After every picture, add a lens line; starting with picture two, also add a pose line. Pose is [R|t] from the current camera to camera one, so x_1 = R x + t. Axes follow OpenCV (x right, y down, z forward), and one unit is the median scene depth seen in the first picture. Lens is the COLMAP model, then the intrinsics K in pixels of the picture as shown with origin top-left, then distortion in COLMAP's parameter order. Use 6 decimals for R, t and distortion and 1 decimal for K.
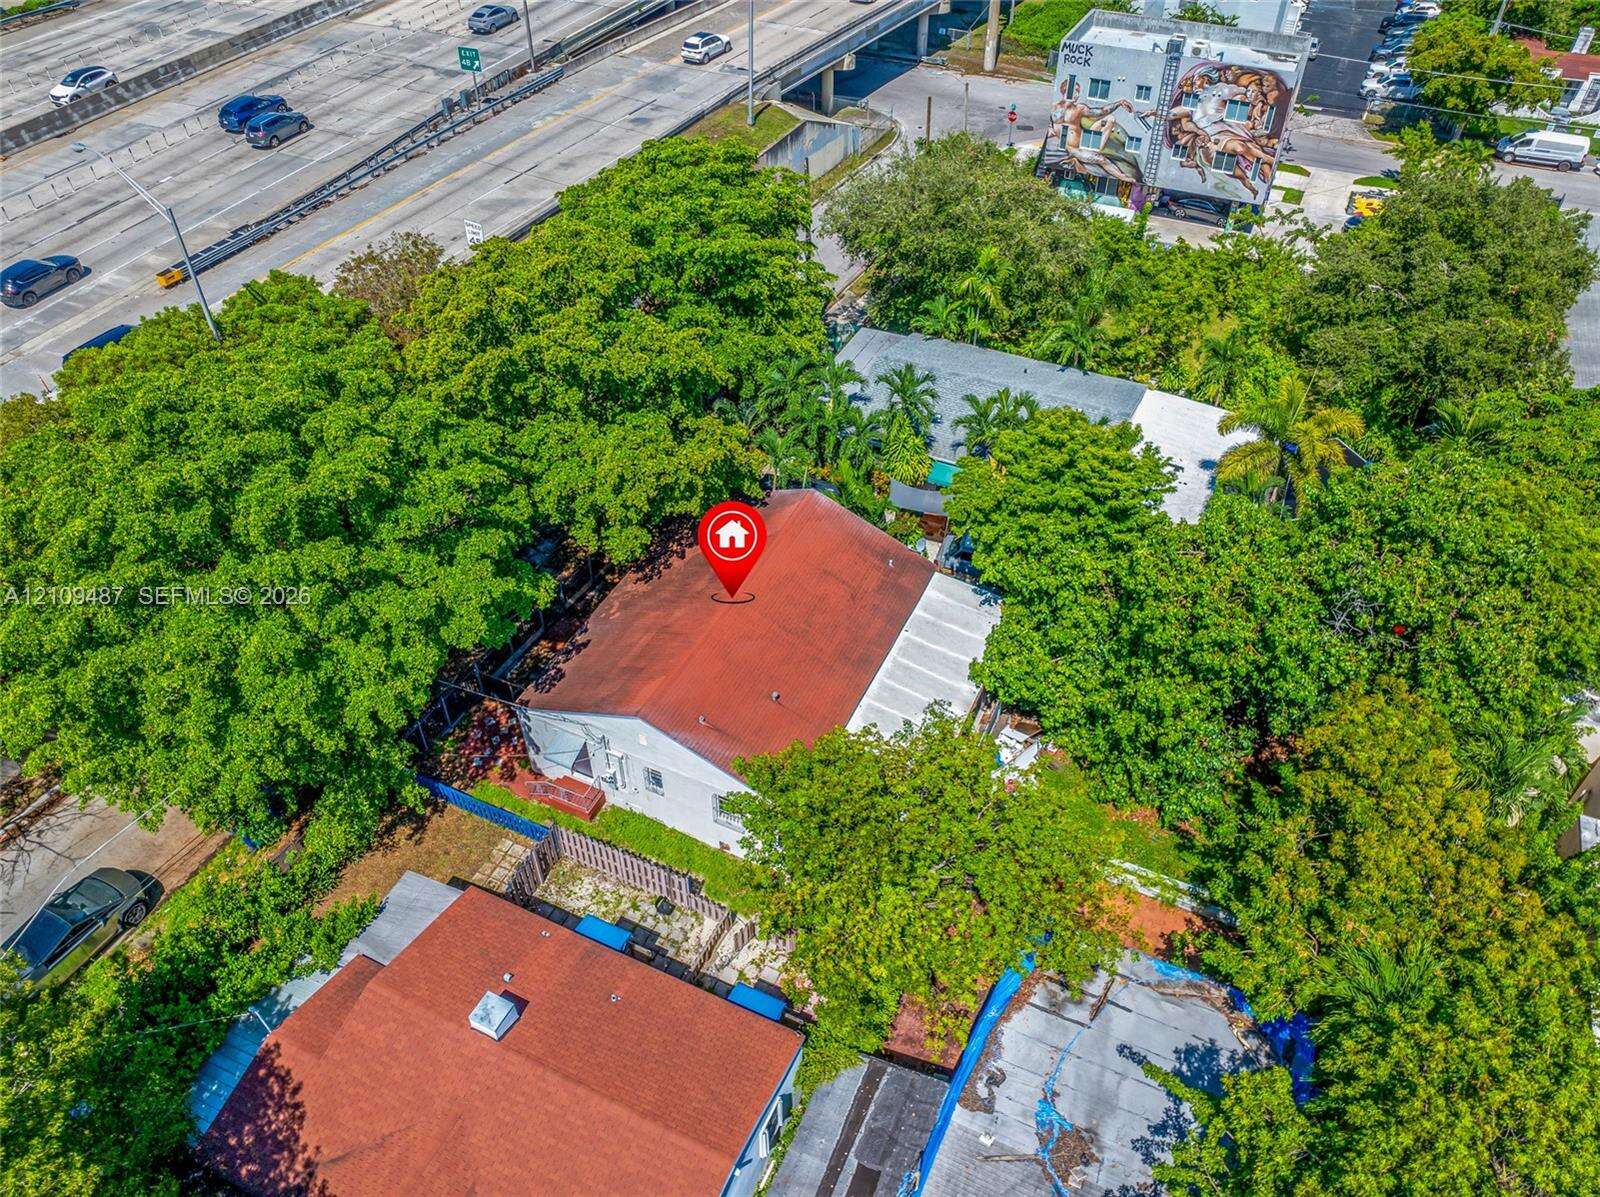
lens RADIAL K [[1115.0, 0, 800.0], [0, 1115.0, 598.5], [0, 0, 1]] dist [-0.035568, -0.008885]
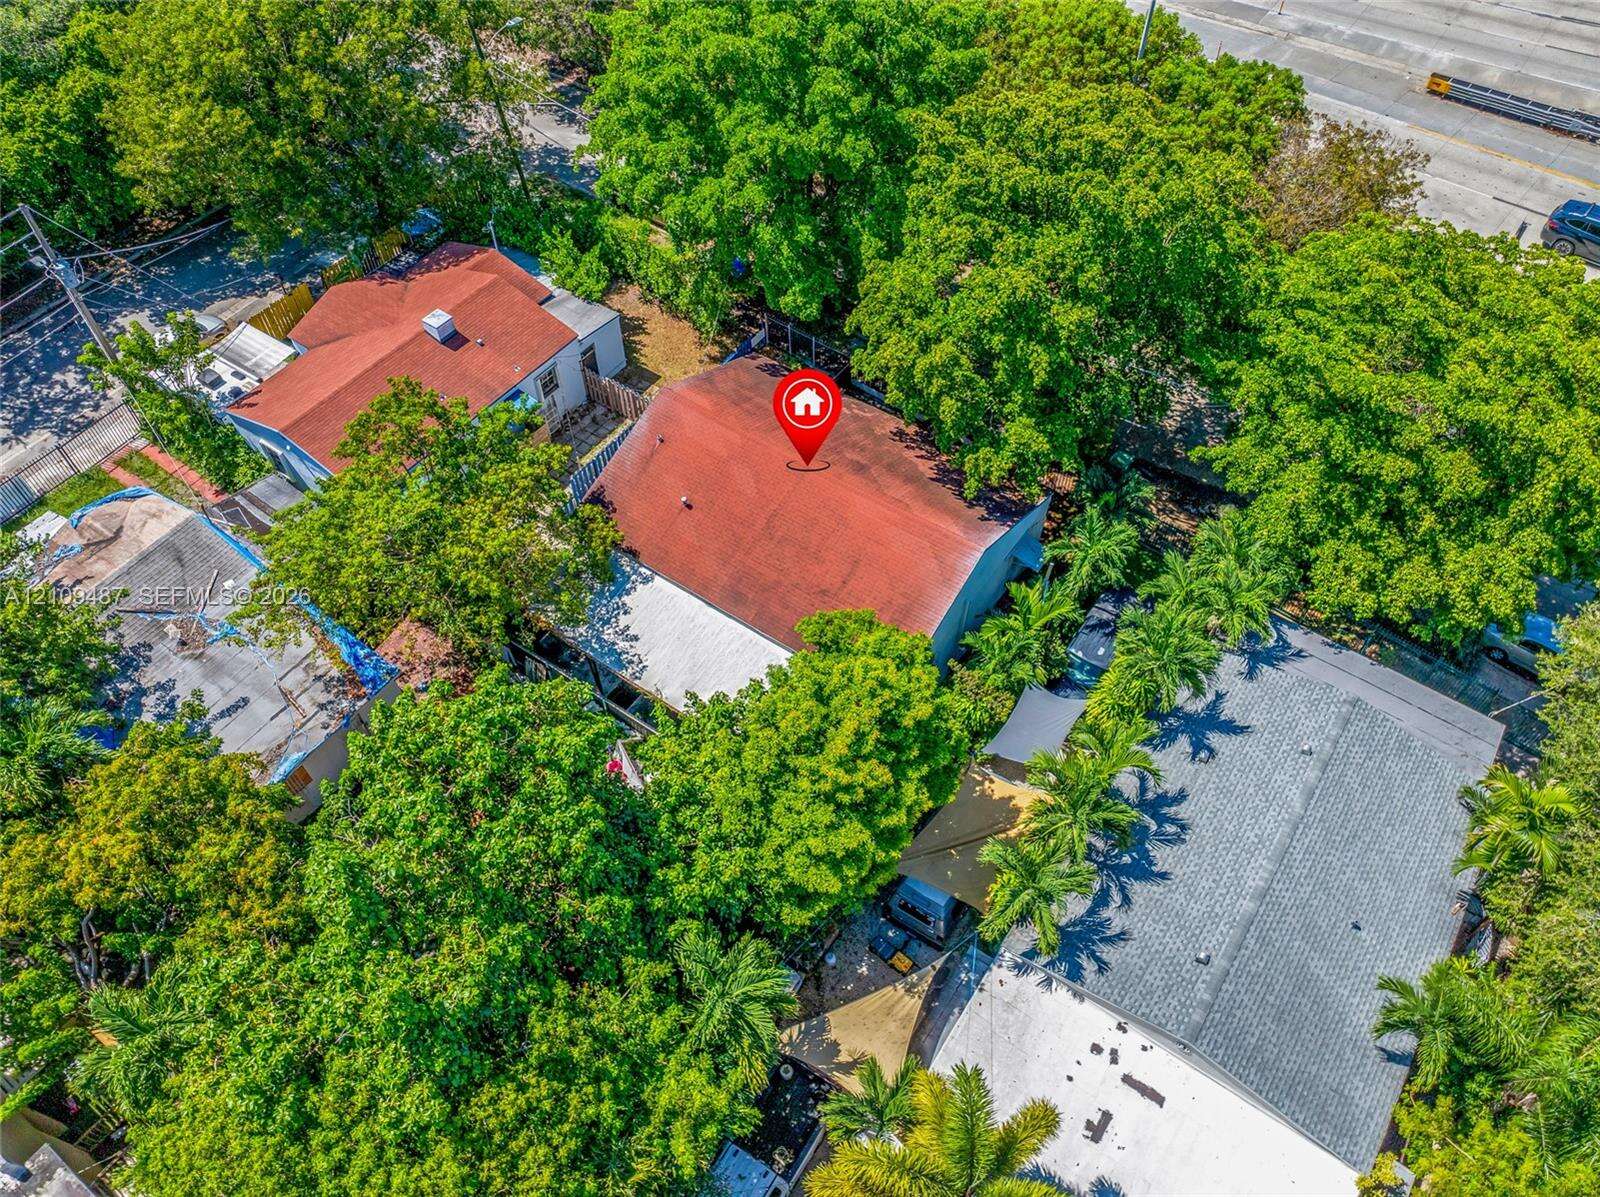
lens RADIAL K [[1137.2, 0, 800.0], [0, 1137.2, 598.5], [0, 0, 1]] dist [-0.040601, 0.004156]
pose [[-0.178228, 0.784521, -0.593937, 0.780660], [-0.668618, 0.346293, 0.658051, -0.767826], [0.721931, 0.514400, 0.462826, 0.797121]]
